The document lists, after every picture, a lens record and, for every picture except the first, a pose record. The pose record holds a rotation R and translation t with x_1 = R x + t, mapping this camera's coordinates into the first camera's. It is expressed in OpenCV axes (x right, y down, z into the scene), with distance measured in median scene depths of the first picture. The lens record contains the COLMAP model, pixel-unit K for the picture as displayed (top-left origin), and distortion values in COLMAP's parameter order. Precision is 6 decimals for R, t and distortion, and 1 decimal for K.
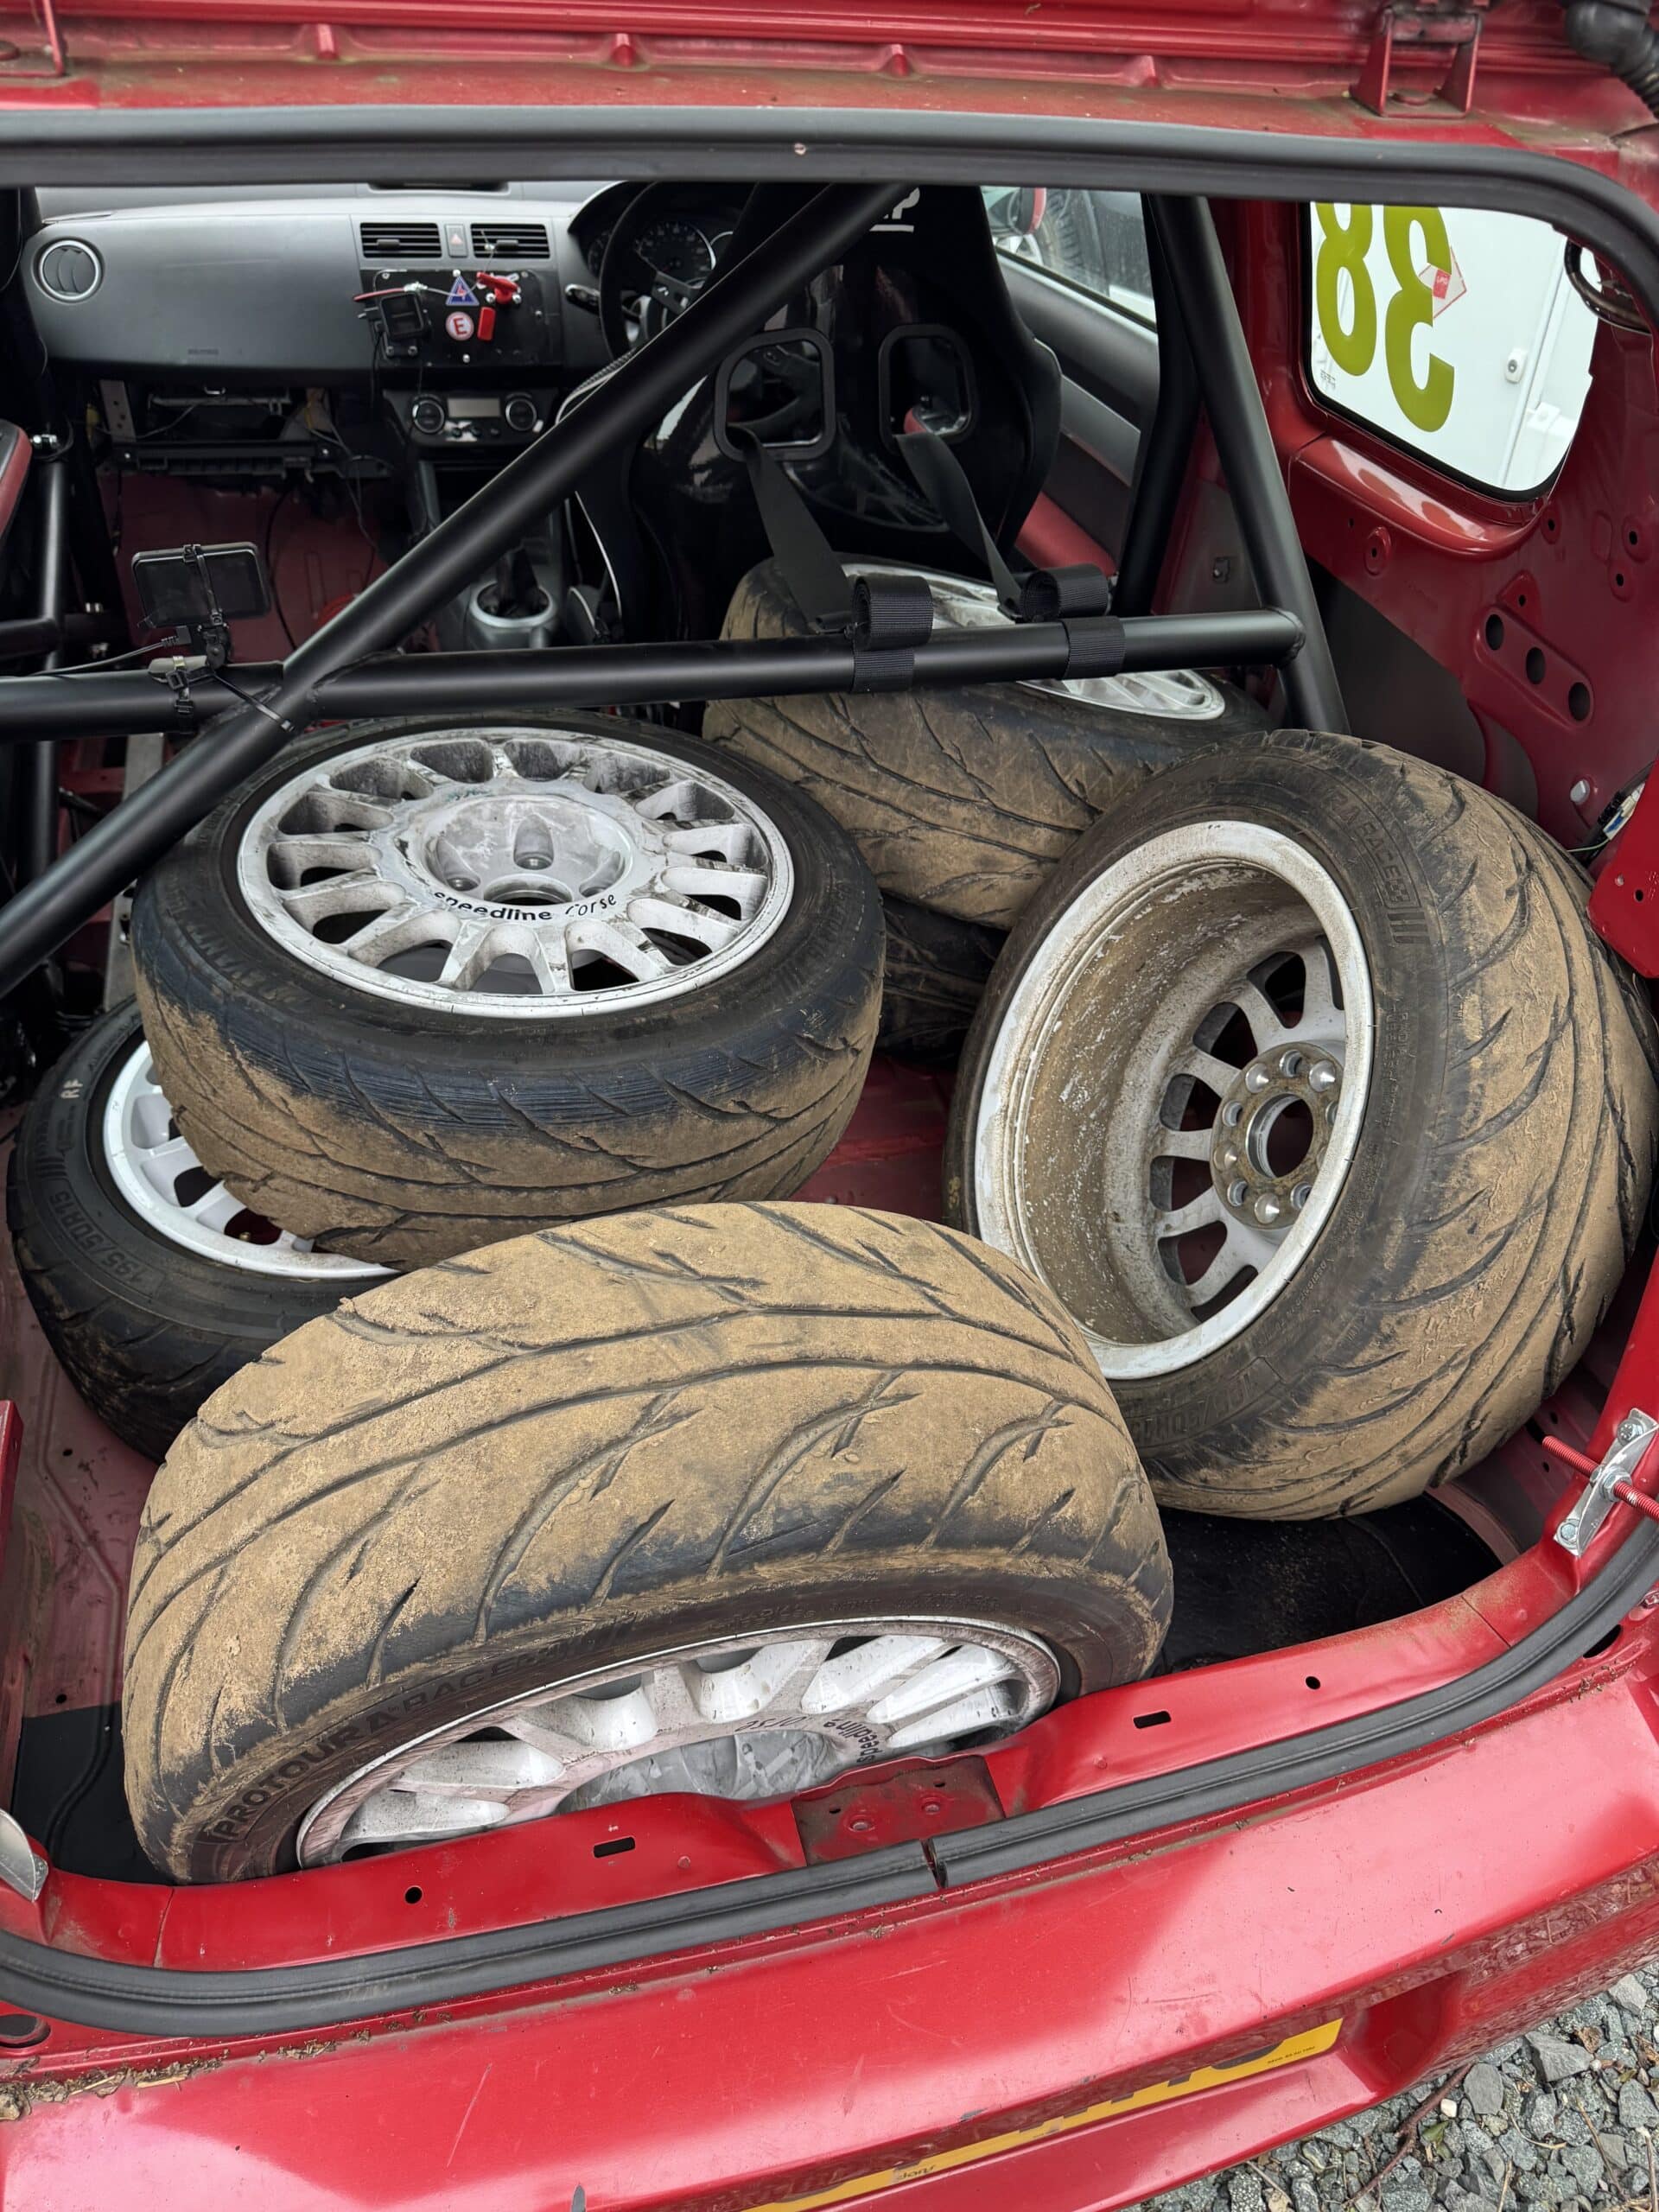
lens RADIAL K [[1578.7, 0, 832.7], [0, 1578.7, 1125.8], [0, 0, 1]] dist [0.068065, -0.064033]
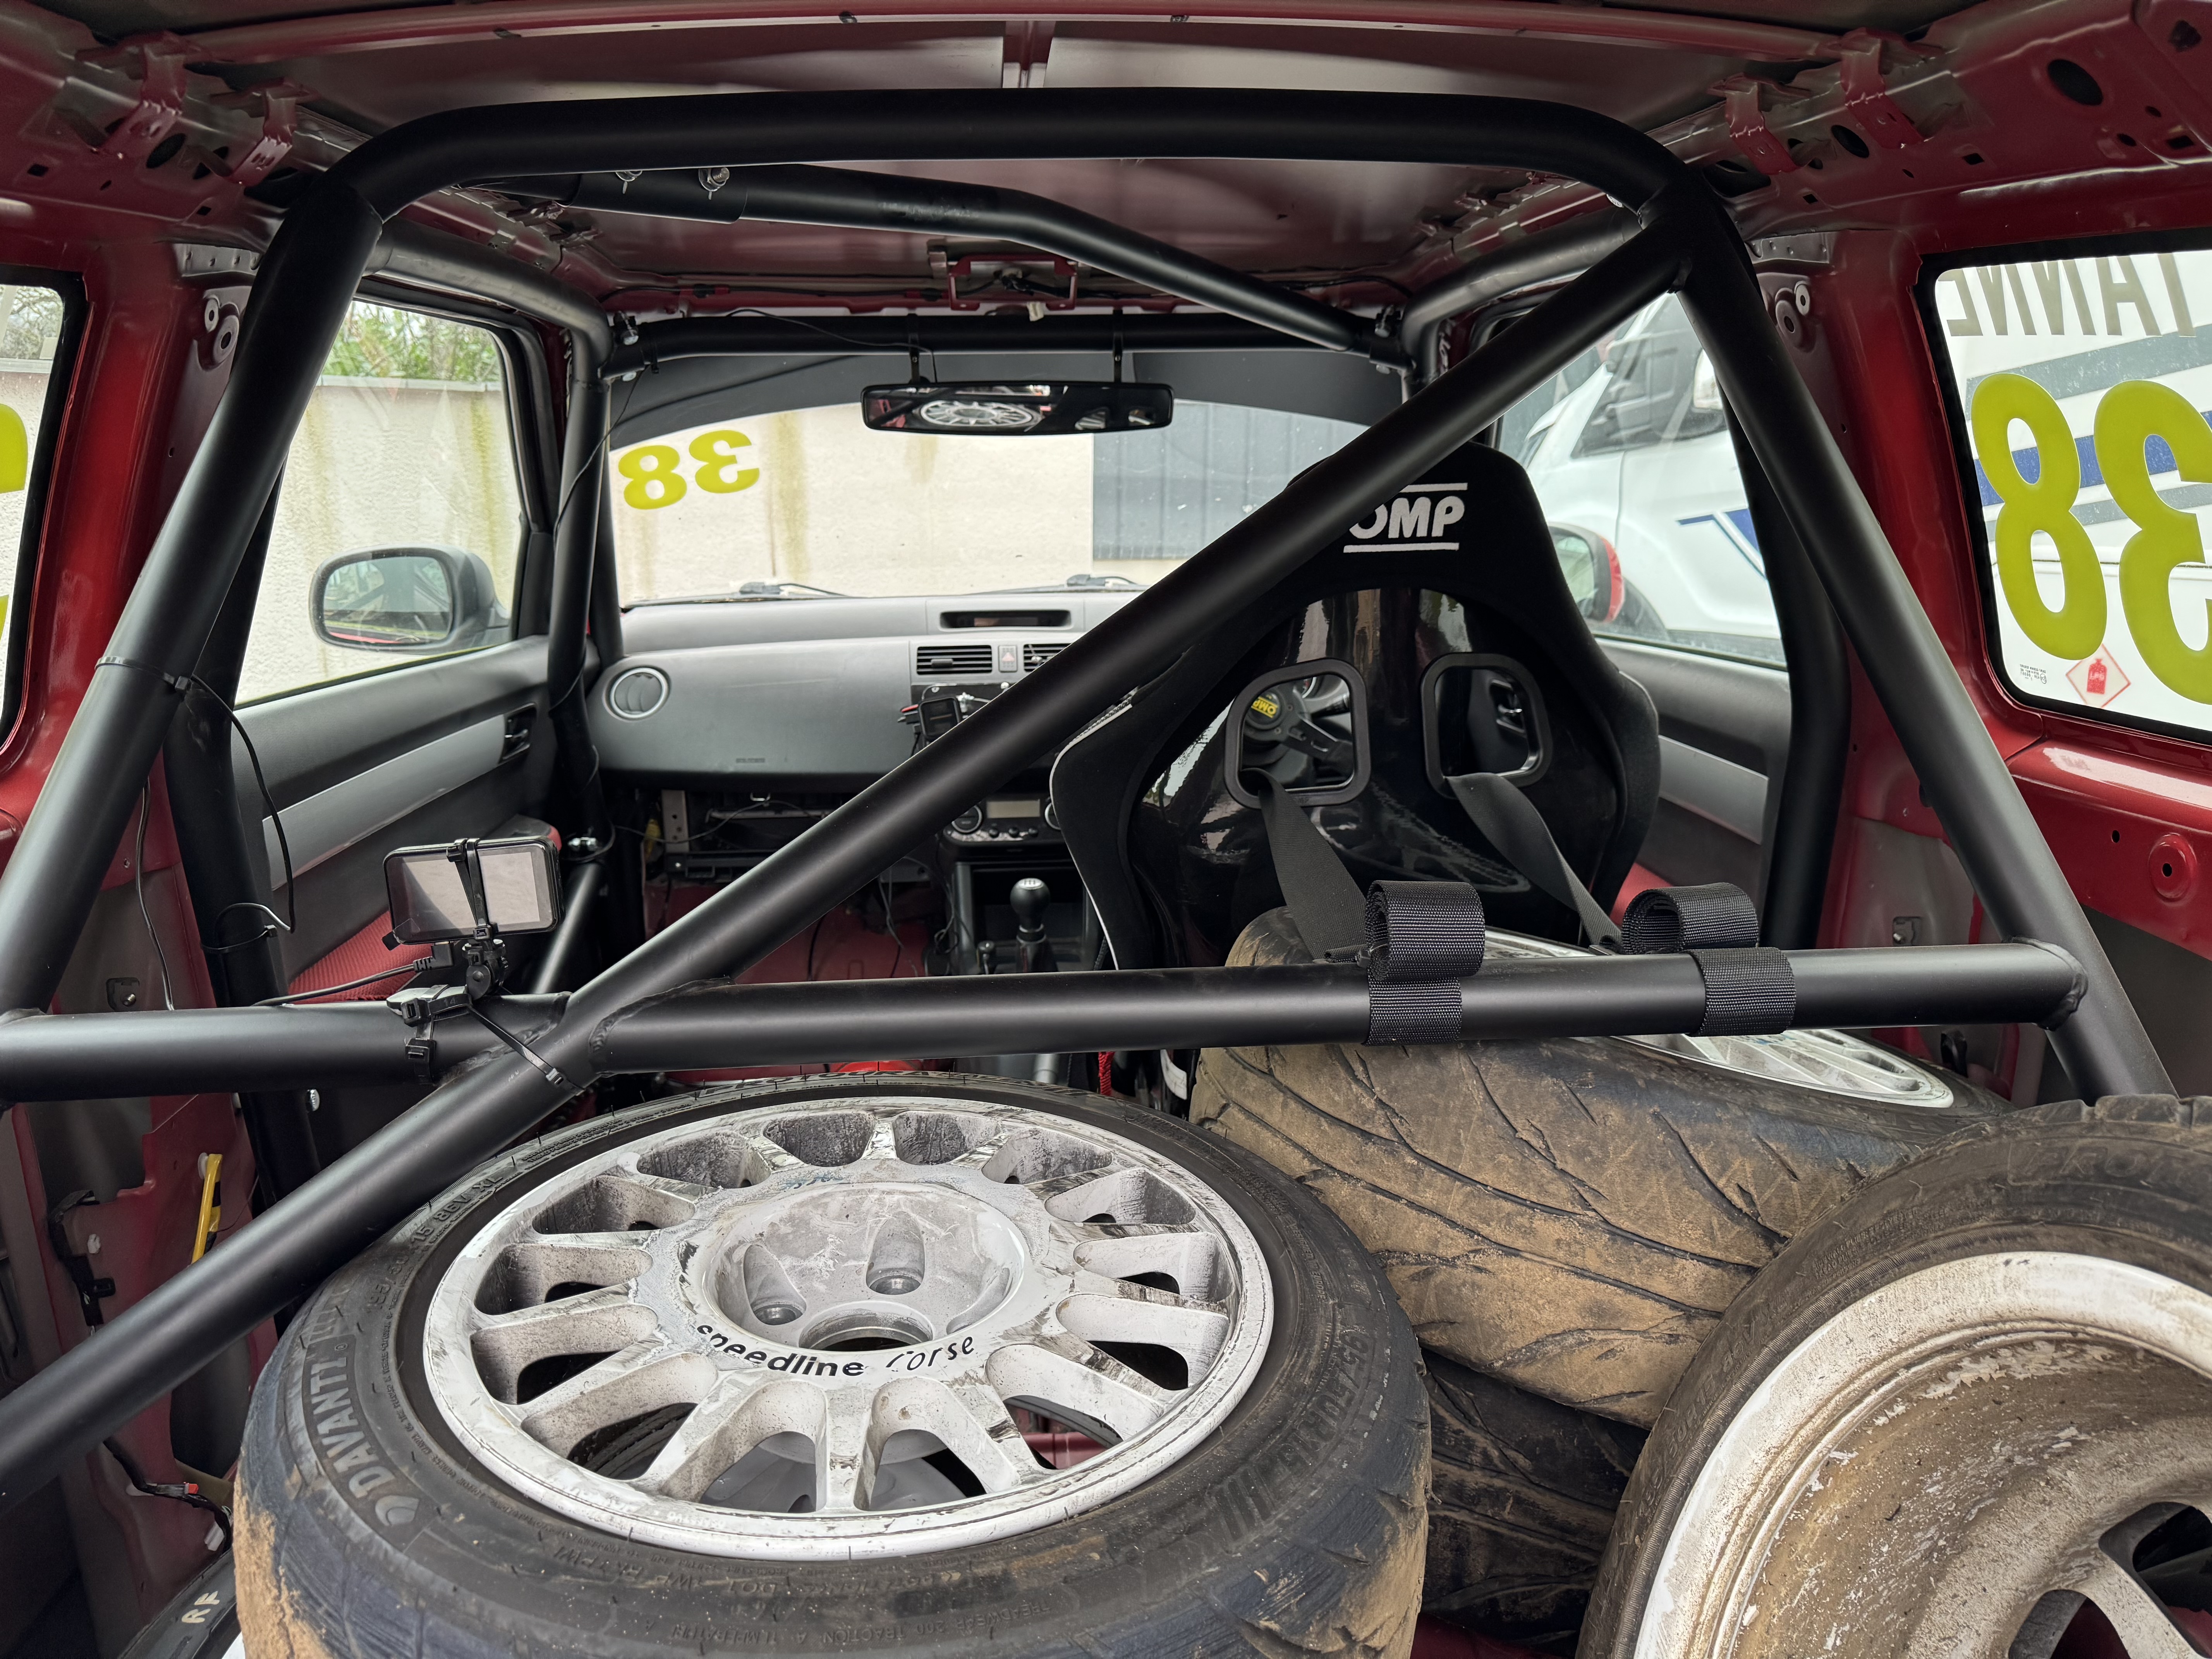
lens RADIAL K [[1578.7, 0, 1103.5], [0, 1578.7, 829.5], [0, 0, 1]] dist [0.068065, -0.064033]
pose [[0.978557, -0.023817, -0.204597, 0.039552], [-0.069199, 0.897547, -0.435455, -0.049704], [0.194007, 0.440275, 0.876652, 0.328289]]
